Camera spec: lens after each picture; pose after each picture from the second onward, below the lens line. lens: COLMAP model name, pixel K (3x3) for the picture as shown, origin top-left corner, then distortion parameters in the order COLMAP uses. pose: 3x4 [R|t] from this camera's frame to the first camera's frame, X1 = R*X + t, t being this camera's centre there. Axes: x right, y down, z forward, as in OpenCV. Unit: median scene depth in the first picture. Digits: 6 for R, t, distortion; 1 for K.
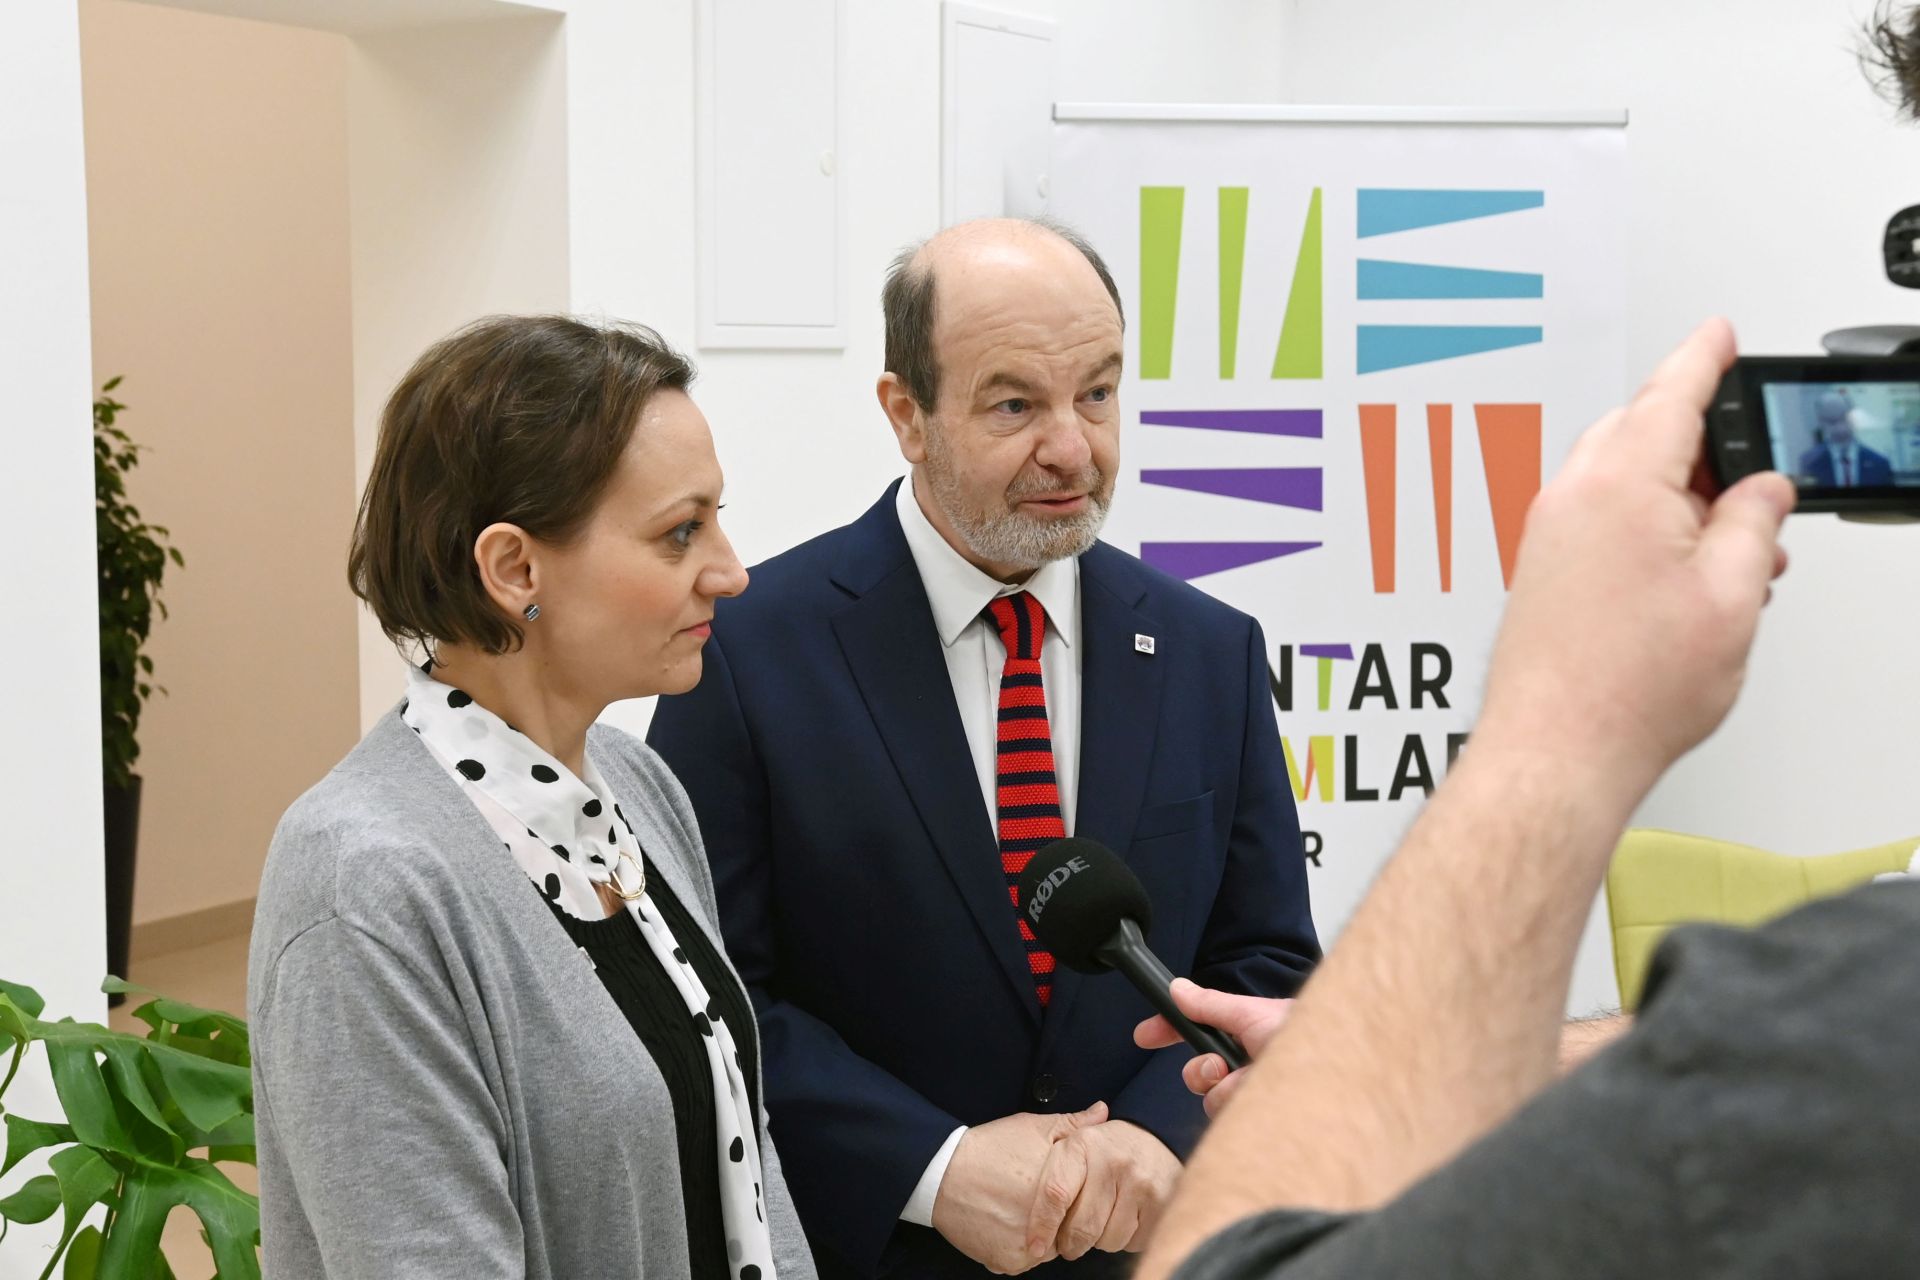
lens RADIAL K [[2480.4, 0, 946.9], [0, 2480.4, 637.5], [0, 0, 1]] dist [0.021366, 0.000000]
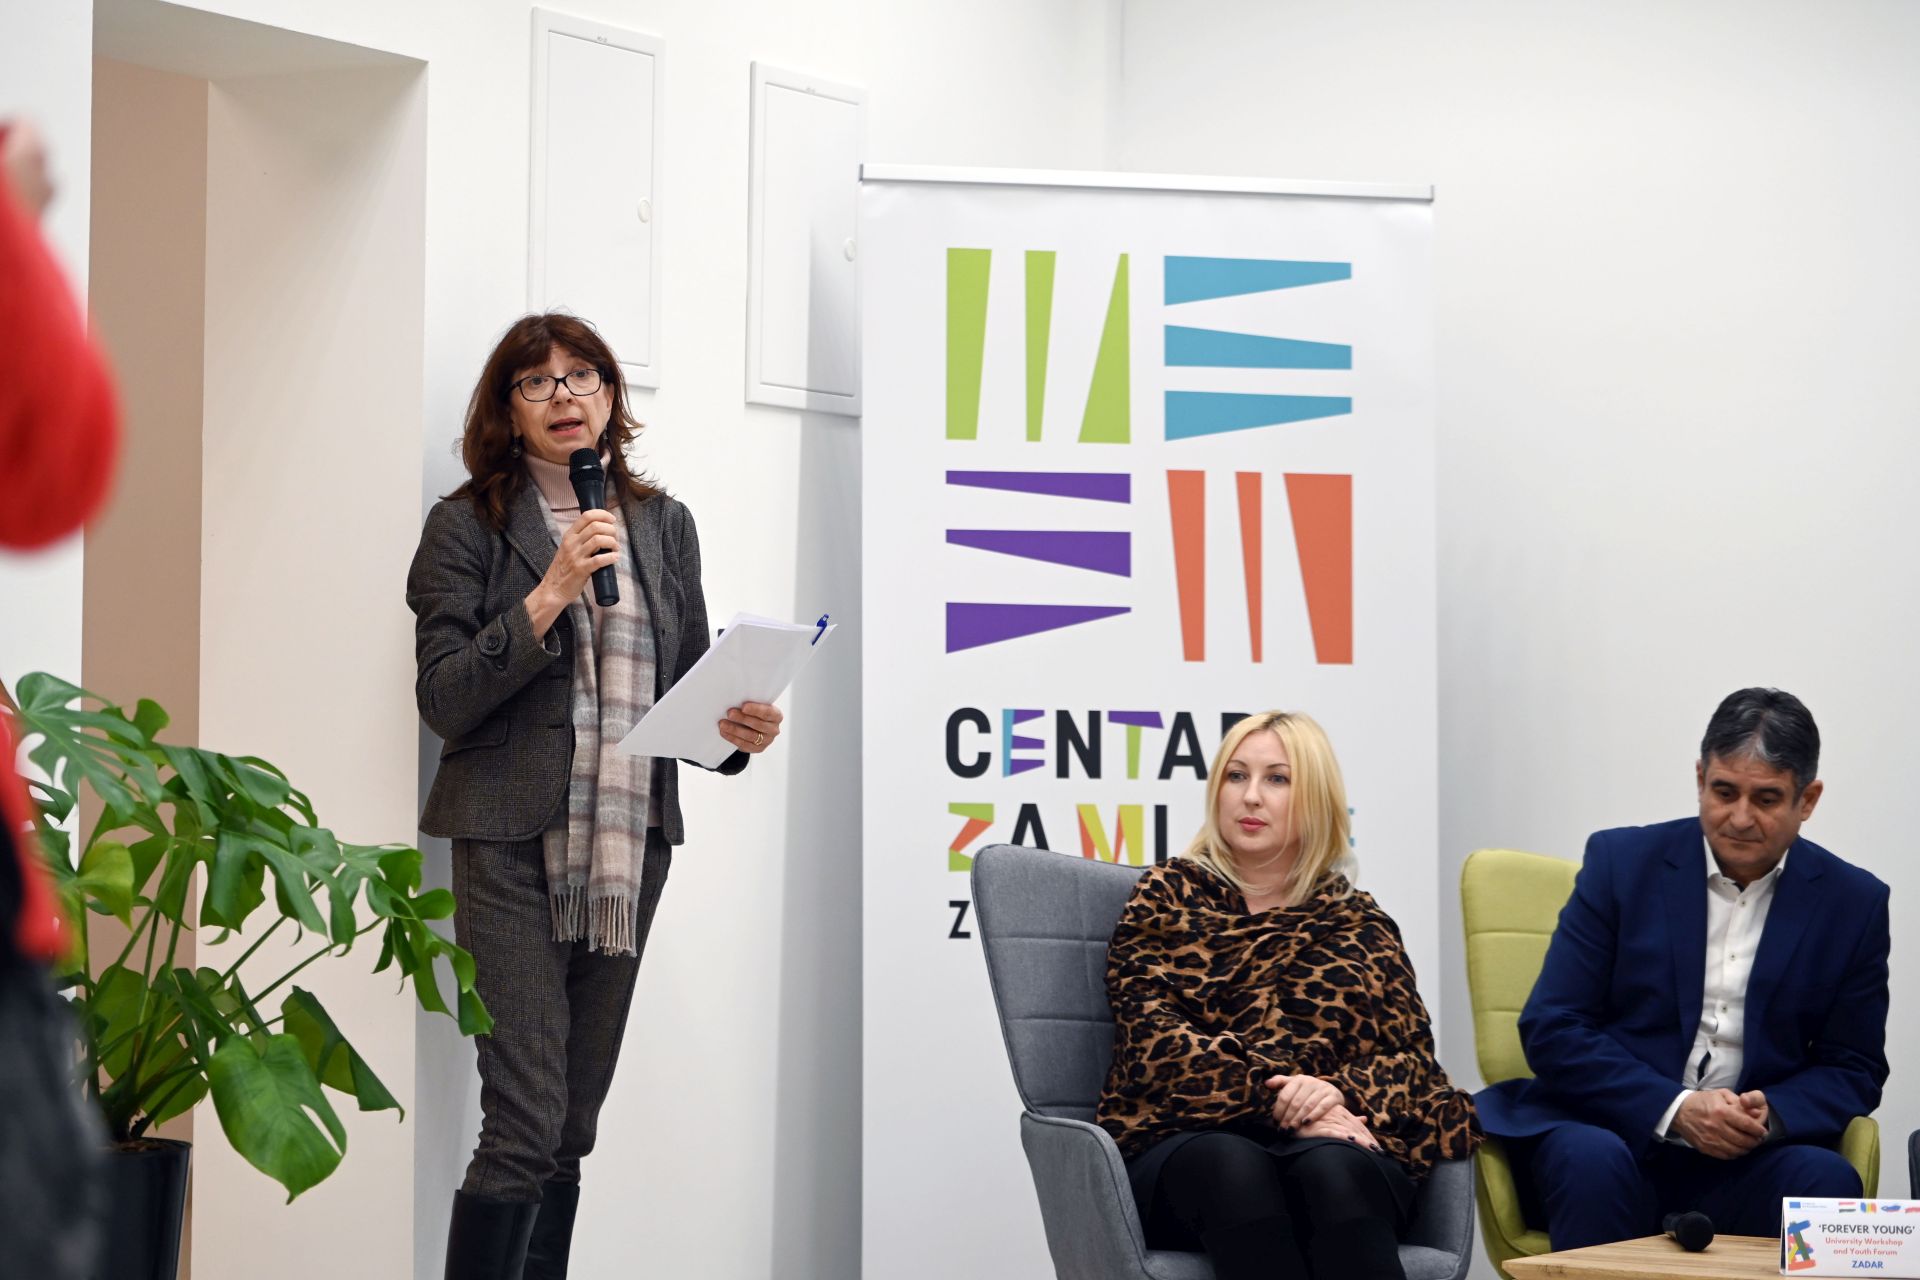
lens RADIAL K [[5039.5, 0, 962.9], [0, 5039.5, 641.4], [0, 0, 1]] dist [-0.151456, 0.000000]
pose [[0.996711, 0.014860, 0.079670, -0.073285], [-0.003328, 0.989723, -0.142960, 0.259573], [-0.080976, 0.142224, 0.986517, -0.956526]]
